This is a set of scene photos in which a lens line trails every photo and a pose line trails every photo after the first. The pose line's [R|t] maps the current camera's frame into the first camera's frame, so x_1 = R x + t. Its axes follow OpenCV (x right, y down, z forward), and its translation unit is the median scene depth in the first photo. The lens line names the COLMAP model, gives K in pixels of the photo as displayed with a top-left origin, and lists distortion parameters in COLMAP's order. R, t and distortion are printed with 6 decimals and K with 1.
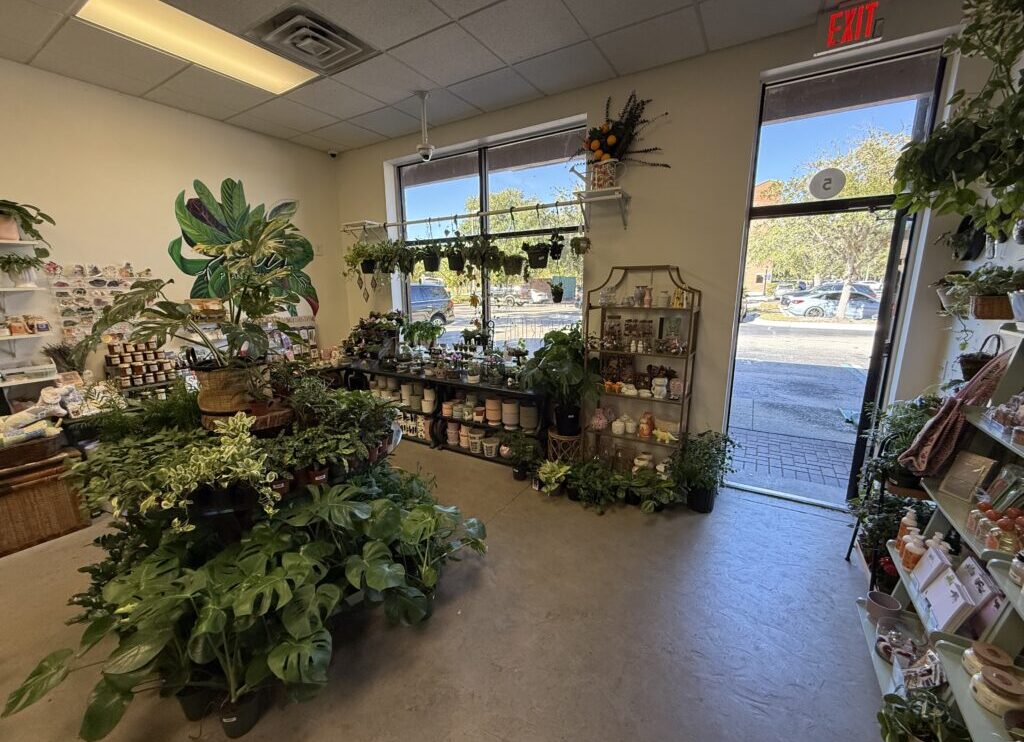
lens RADIAL K [[408.4, 0, 512.0], [0, 408.4, 371.0], [0, 0, 1]] dist [-0.001496, -0.000112]
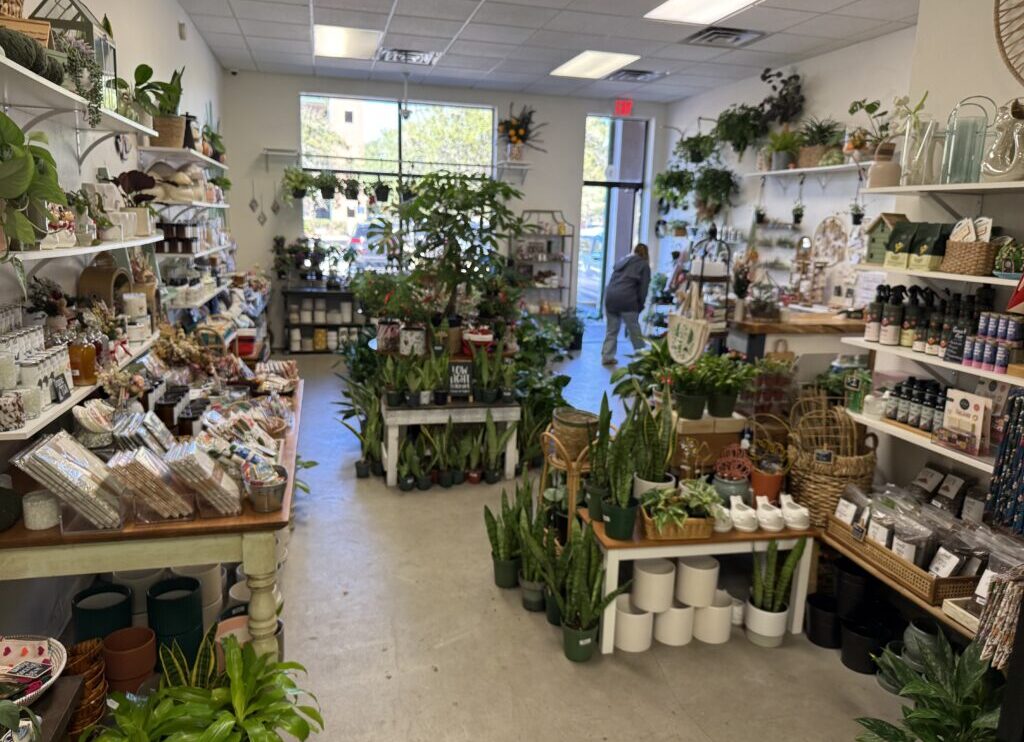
lens RADIAL K [[728.6, 0, 512.0], [0, 728.6, 371.0], [0, 0, 1]] dist [0.004957, 0.001286]
pose [[0.705525, -0.104010, 0.701011, -1.894686], [0.107822, 0.993410, 0.038877, 0.269051], [-0.700435, 0.048156, 0.712090, -0.999015]]
